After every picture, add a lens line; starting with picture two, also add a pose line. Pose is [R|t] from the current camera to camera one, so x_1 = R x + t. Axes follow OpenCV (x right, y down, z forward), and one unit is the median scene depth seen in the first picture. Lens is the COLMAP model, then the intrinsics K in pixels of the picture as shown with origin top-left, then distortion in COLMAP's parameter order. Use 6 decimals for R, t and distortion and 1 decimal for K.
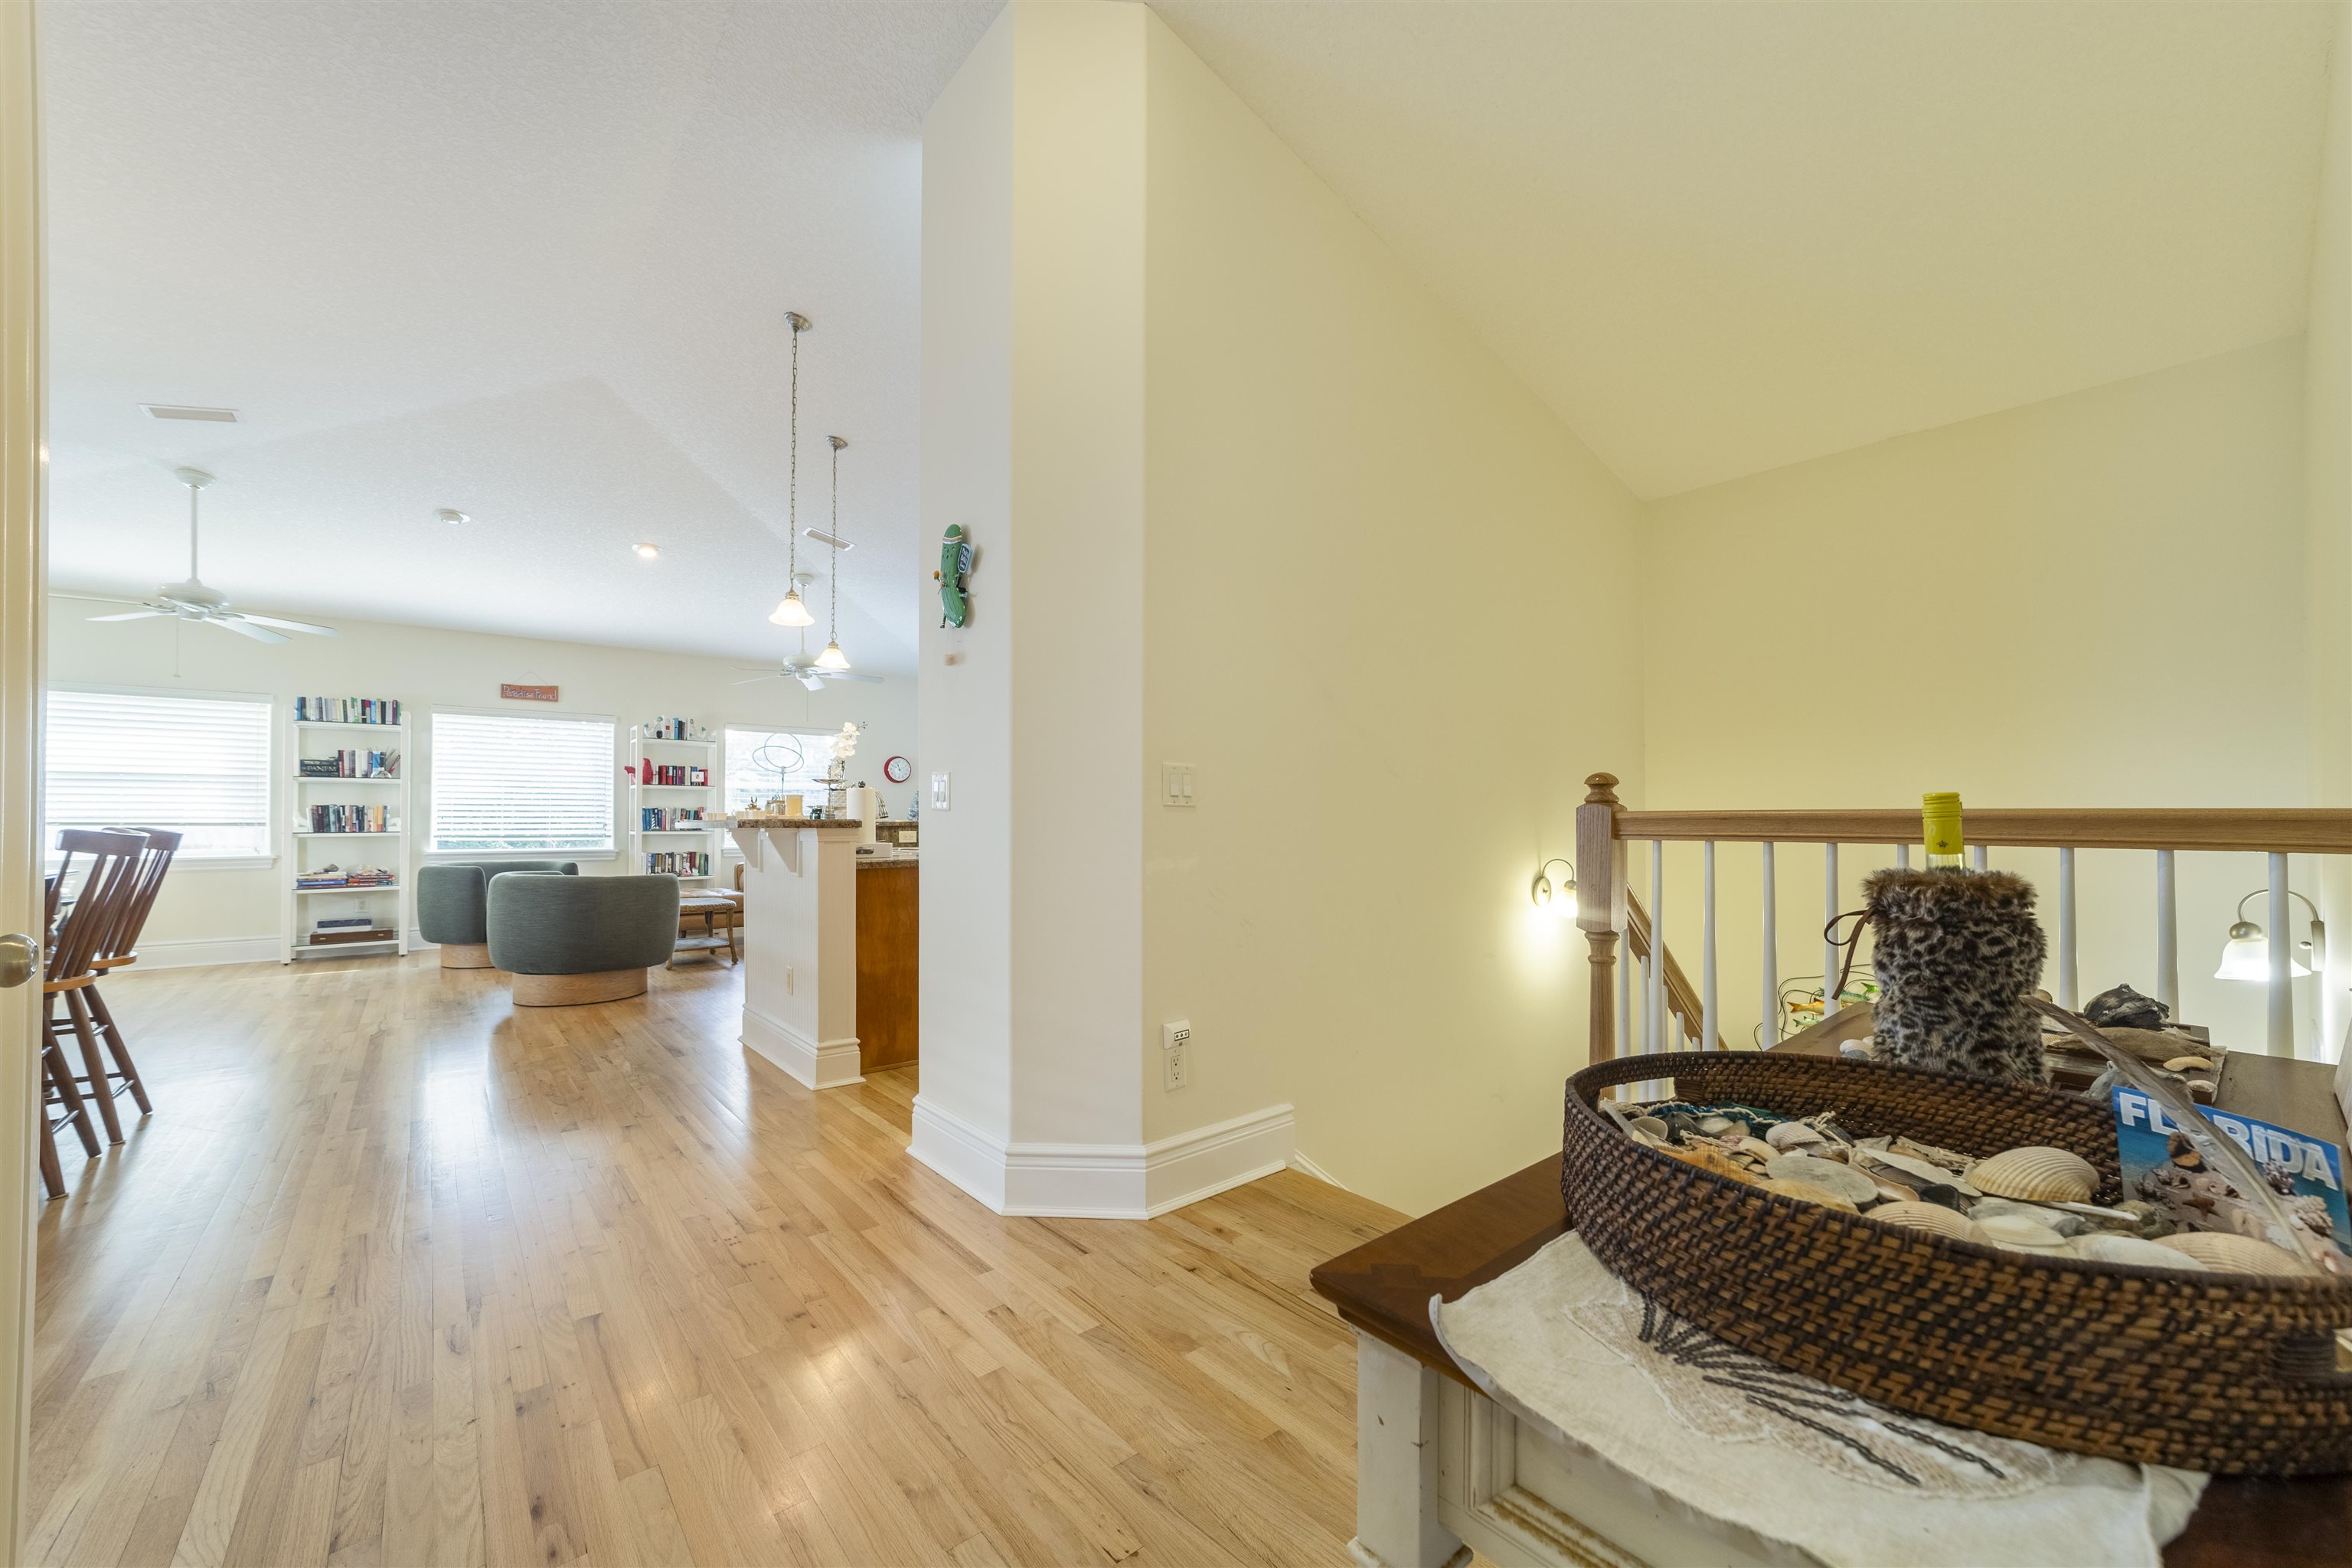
lens RADIAL K [[919.3, 0, 1193.5], [0, 919.3, 804.6], [0, 0, 1]] dist [-0.001196, 0.003608]
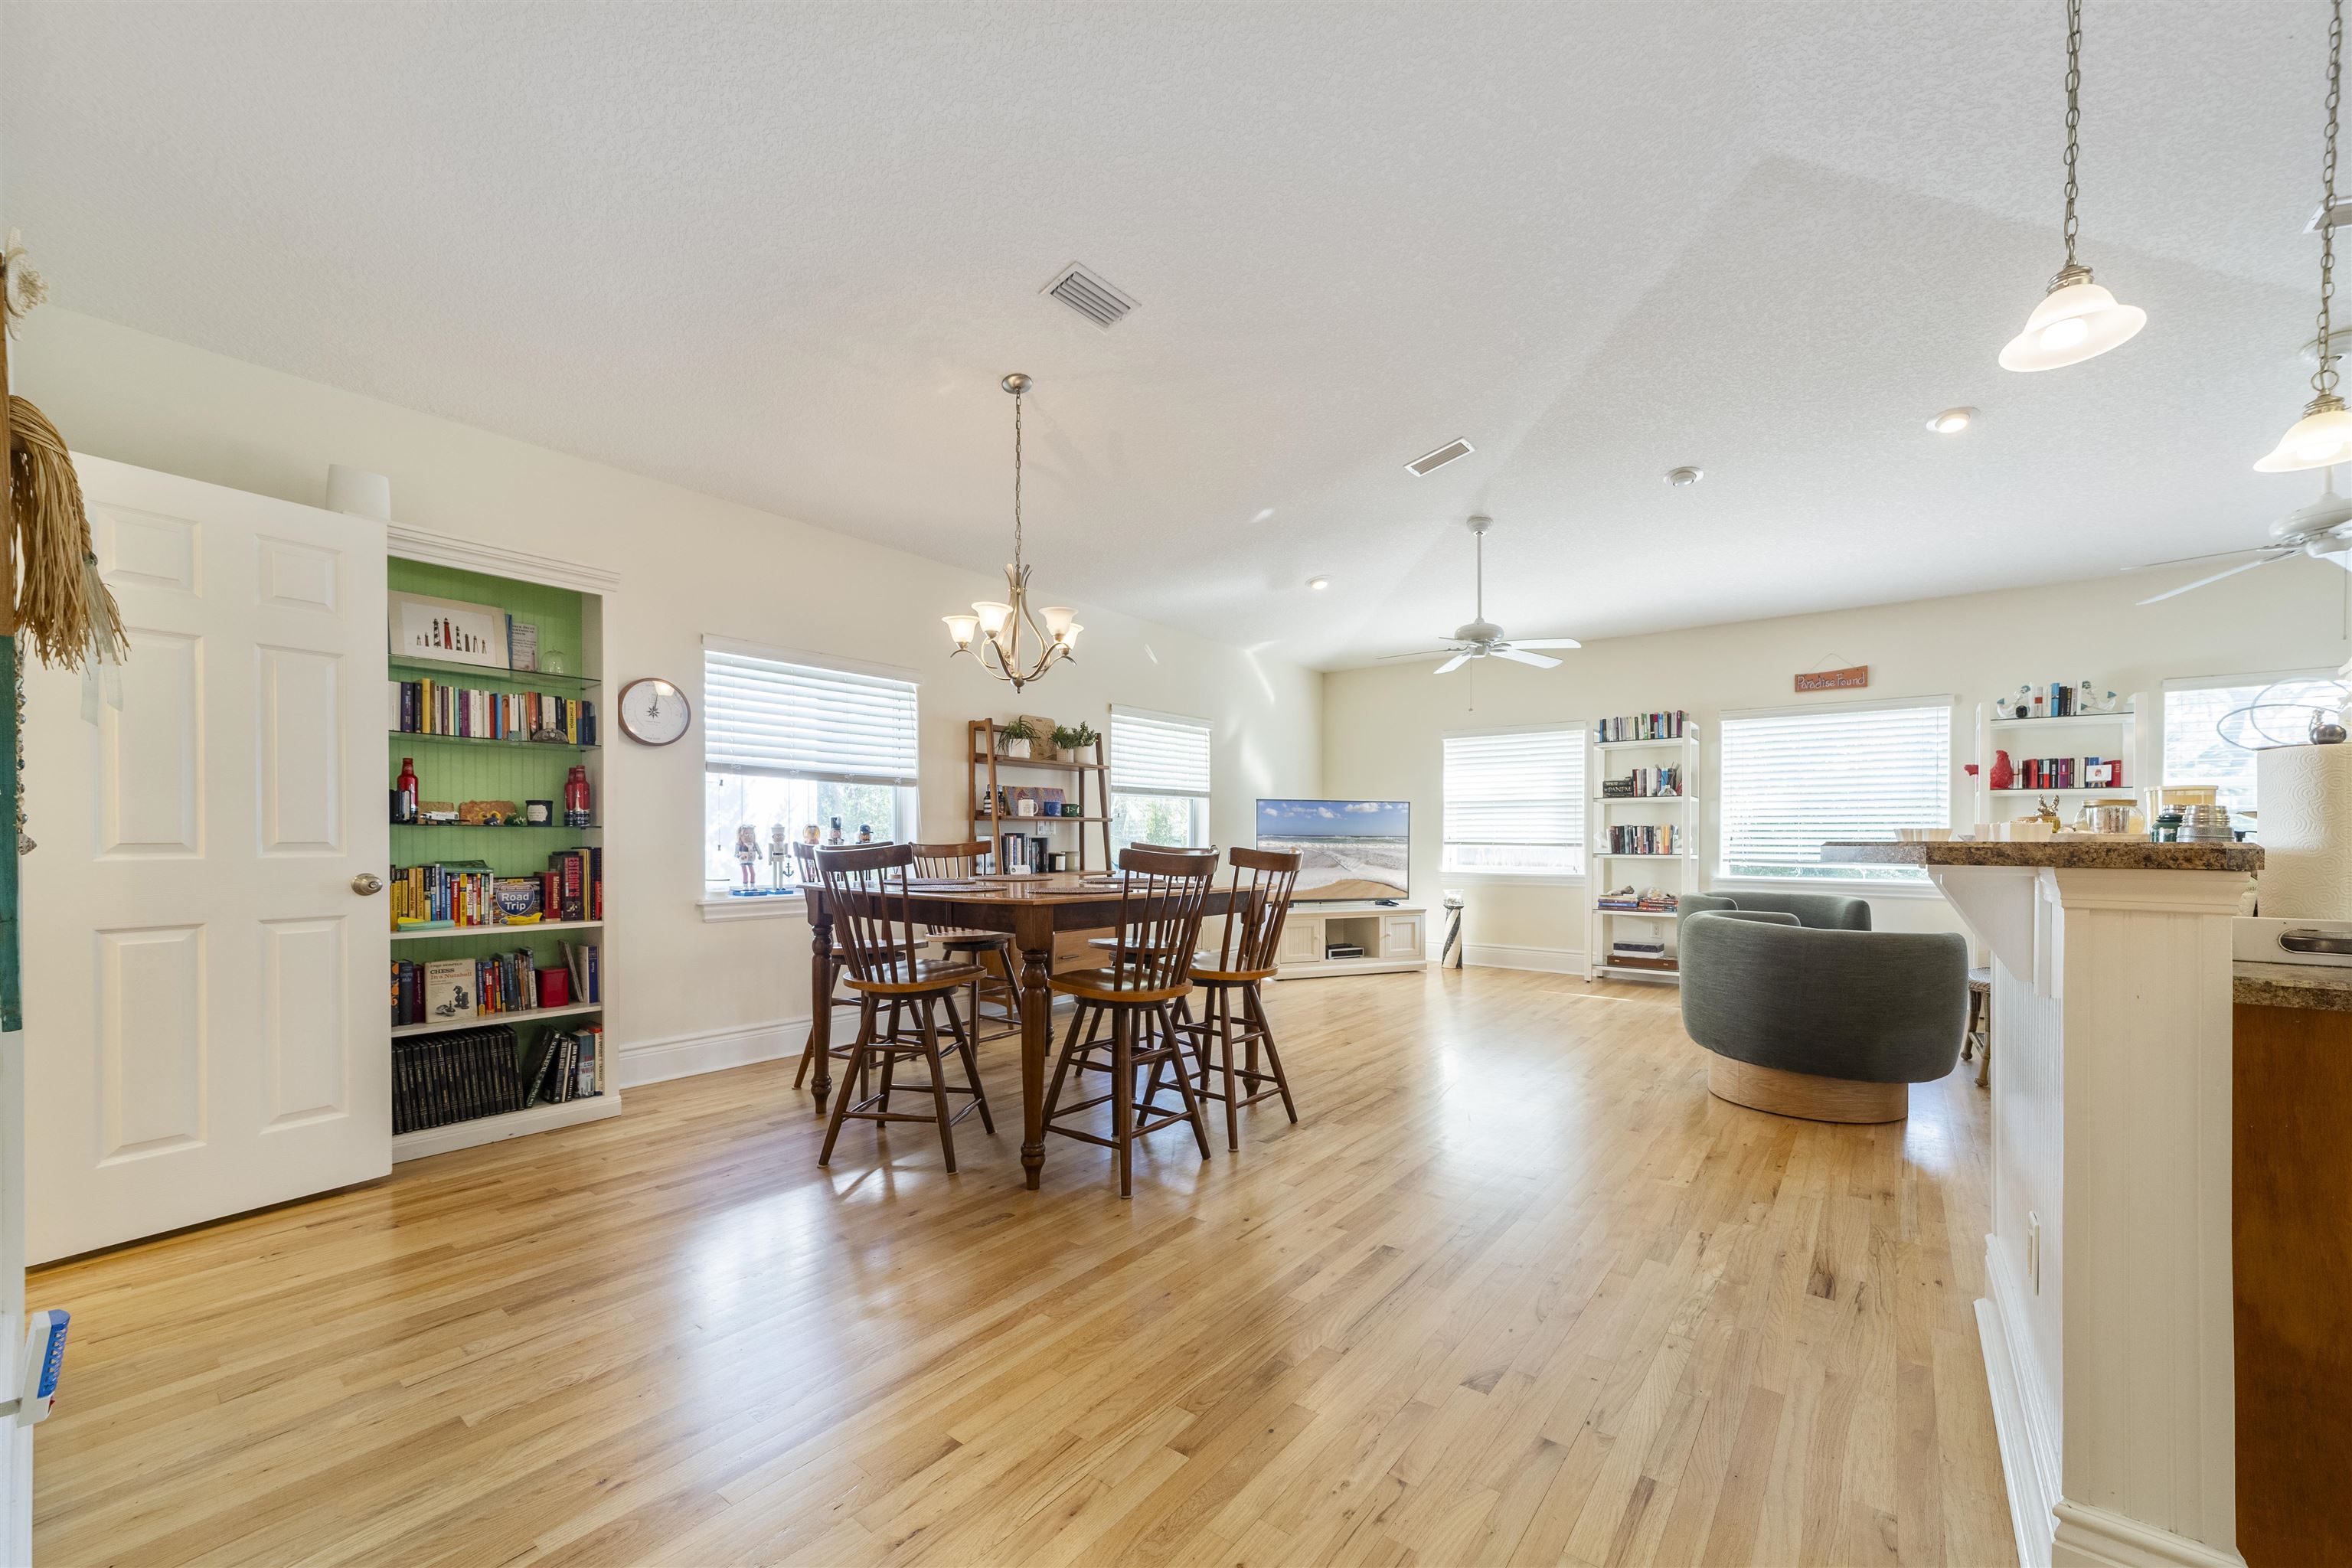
lens RADIAL K [[919.3, 0, 1168.3], [0, 919.3, 840.3], [0, 0, 1]] dist [-0.001196, 0.003608]
pose [[0.201388, 0.003196, -0.979506, -0.073482], [0.010366, 0.999932, 0.005394, 0.005603], [0.979457, -0.011240, 0.201342, 0.320426]]
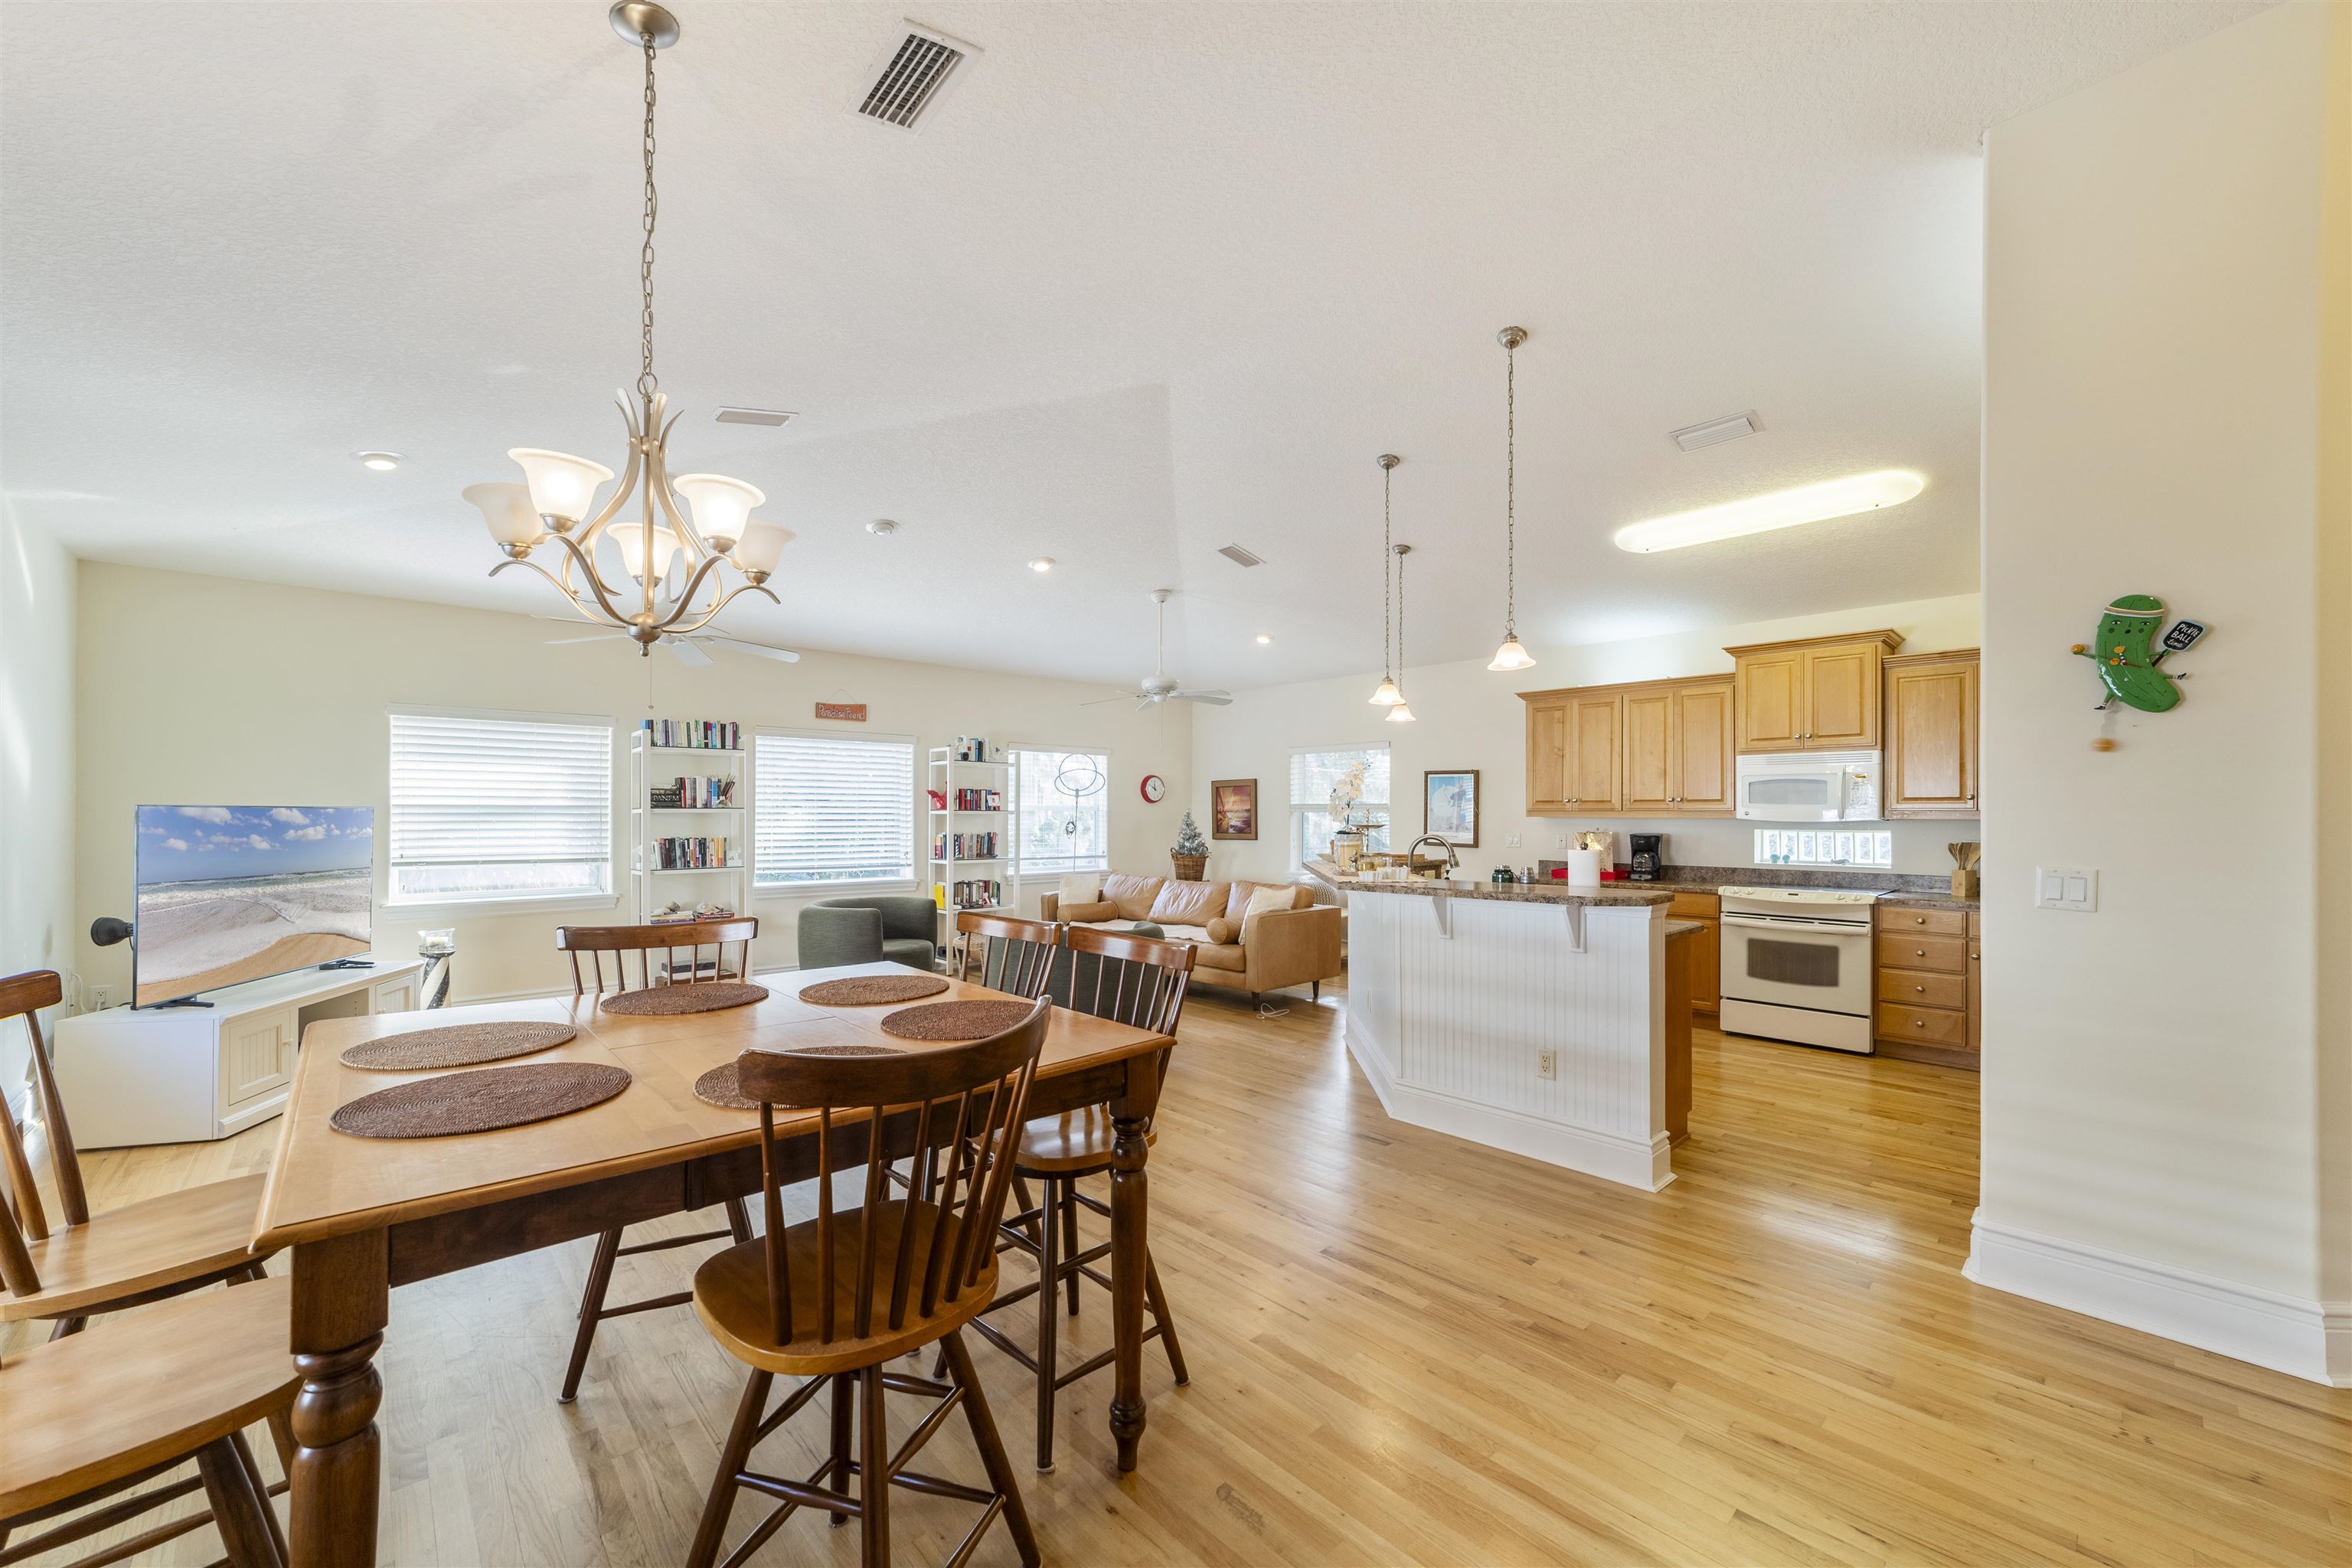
lens RADIAL K [[919.3, 0, 1177.4], [0, 919.3, 807.4], [0, 0, 1]] dist [-0.001196, 0.003608]
pose [[0.998388, 0.002989, 0.056687, -0.488144], [-0.003632, 0.999930, 0.011244, -0.041639], [-0.056650, -0.011432, 0.998329, 0.063110]]
